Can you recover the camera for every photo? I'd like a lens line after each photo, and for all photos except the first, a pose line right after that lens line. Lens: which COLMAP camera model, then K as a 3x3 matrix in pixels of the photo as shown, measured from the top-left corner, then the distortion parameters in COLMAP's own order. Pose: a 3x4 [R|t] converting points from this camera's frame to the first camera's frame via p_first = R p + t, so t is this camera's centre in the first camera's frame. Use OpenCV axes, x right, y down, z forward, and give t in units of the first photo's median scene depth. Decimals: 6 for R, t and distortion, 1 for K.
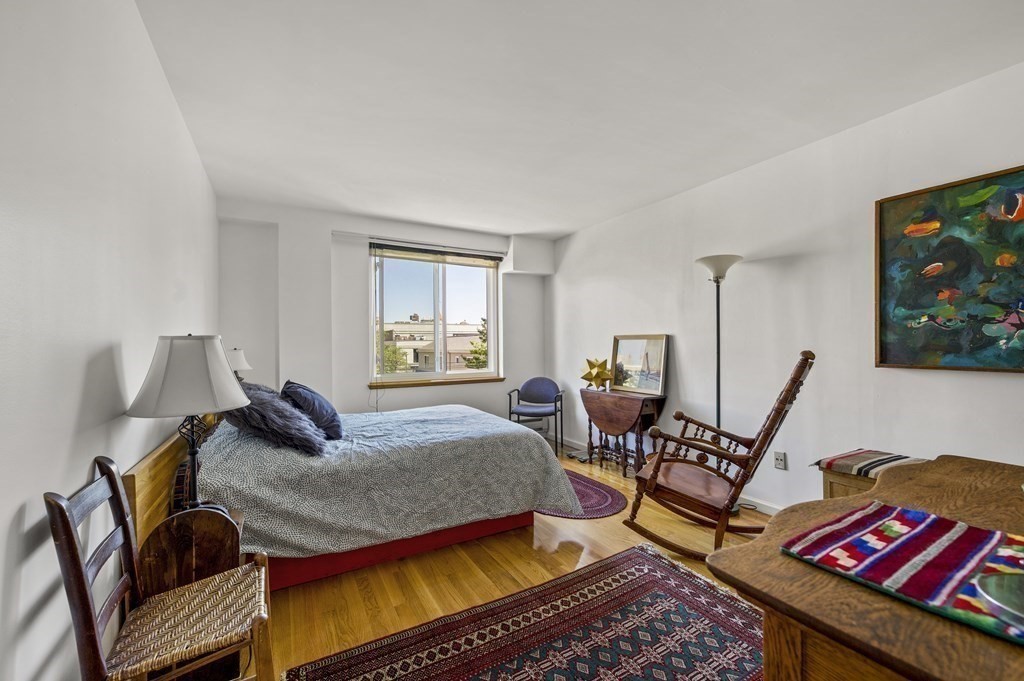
lens RADIAL K [[406.4, 0, 512.0], [0, 406.4, 340.5], [0, 0, 1]] dist [0.001218, 0.000067]
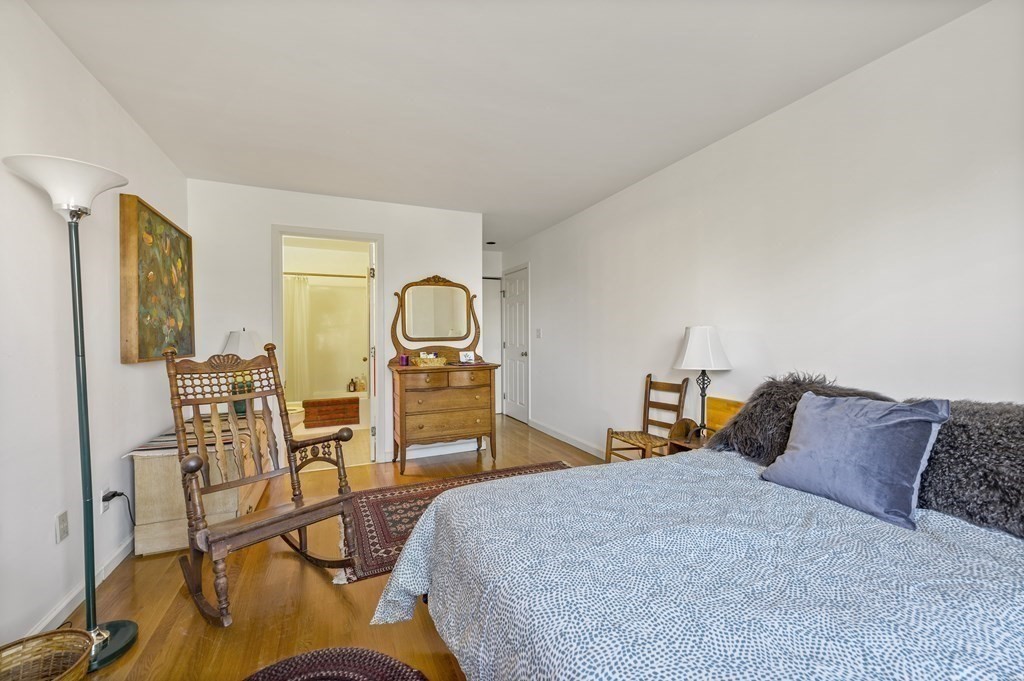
lens RADIAL K [[406.4, 0, 512.0], [0, 406.4, 340.5], [0, 0, 1]] dist [0.001218, 0.000067]
pose [[-0.993933, 0.008737, 0.109637, -0.155041], [0.009275, 0.999947, 0.004401, 0.009504], [-0.109593, 0.005391, -0.993962, 2.333329]]
